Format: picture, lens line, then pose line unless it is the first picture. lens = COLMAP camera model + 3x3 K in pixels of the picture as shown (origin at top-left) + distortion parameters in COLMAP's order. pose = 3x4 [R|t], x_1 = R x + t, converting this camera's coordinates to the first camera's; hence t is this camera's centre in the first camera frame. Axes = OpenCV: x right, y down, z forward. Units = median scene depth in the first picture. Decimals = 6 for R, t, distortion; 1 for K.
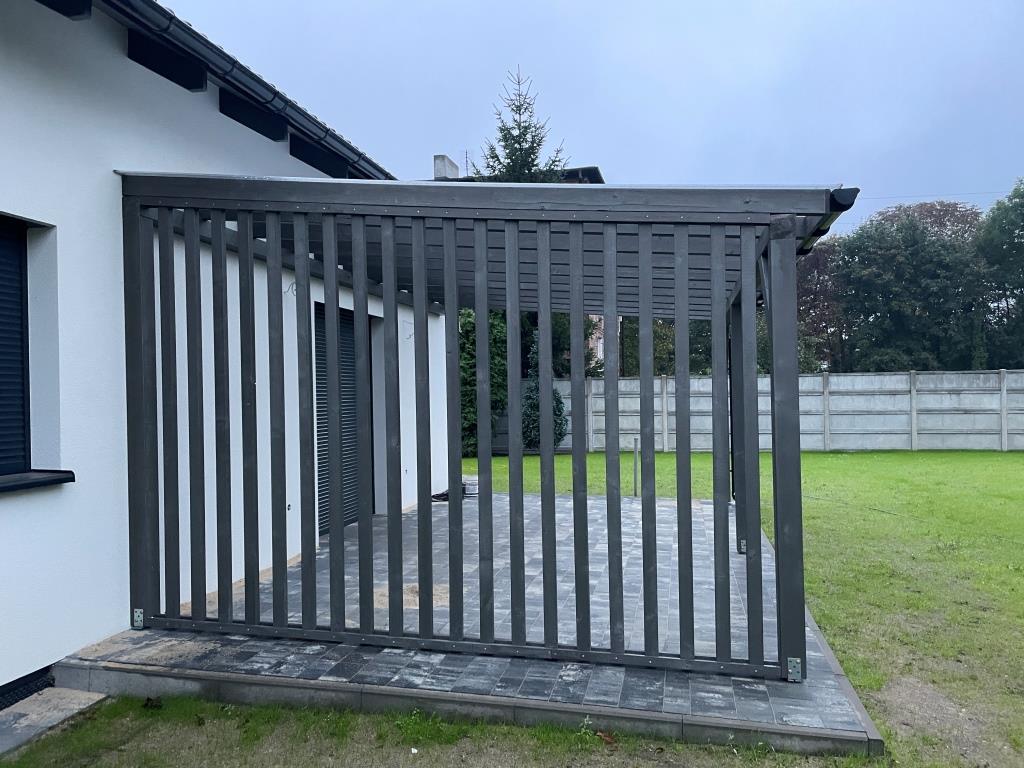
lens RADIAL K [[774.0, 0, 508.1], [0, 774.0, 386.2], [0, 0, 1]] dist [0.095856, -0.129996]
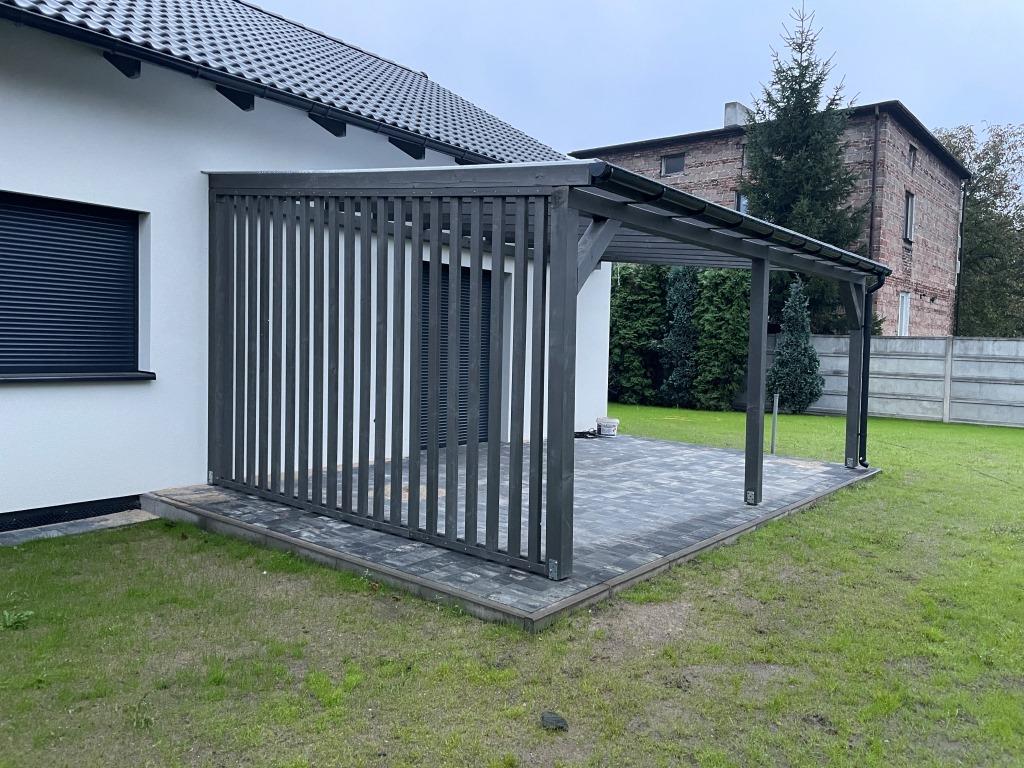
lens RADIAL K [[773.6, 0, 518.8], [0, 773.6, 378.8], [0, 0, 1]] dist [0.090967, -0.123954]
pose [[0.901666, 0.059873, -0.428269, 0.735283], [-0.037871, 0.997496, 0.059720, 0.000133], [0.430772, -0.037629, 0.901676, -0.076664]]
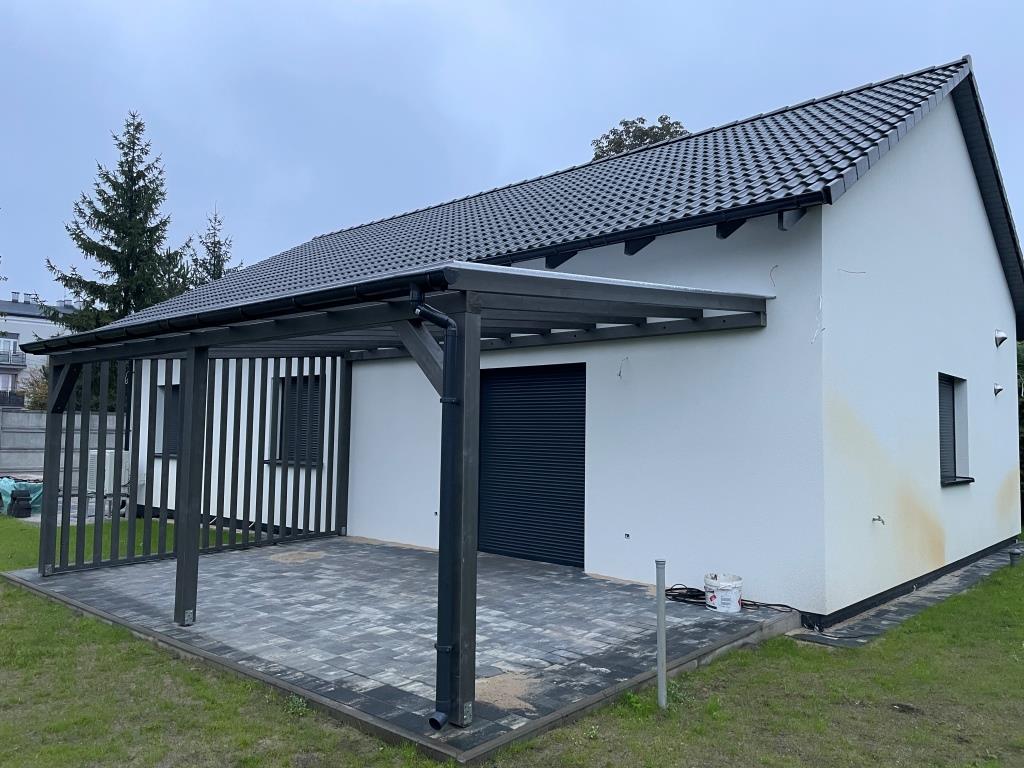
lens RADIAL K [[774.3, 0, 506.9], [0, 774.3, 384.5], [0, 0, 1]] dist [0.095155, -0.129620]
pose [[-0.487502, -0.047300, -0.871840, 1.494084], [0.000868, 0.998505, -0.054657, -0.020076], [0.873121, -0.027402, -0.486732, 2.868566]]
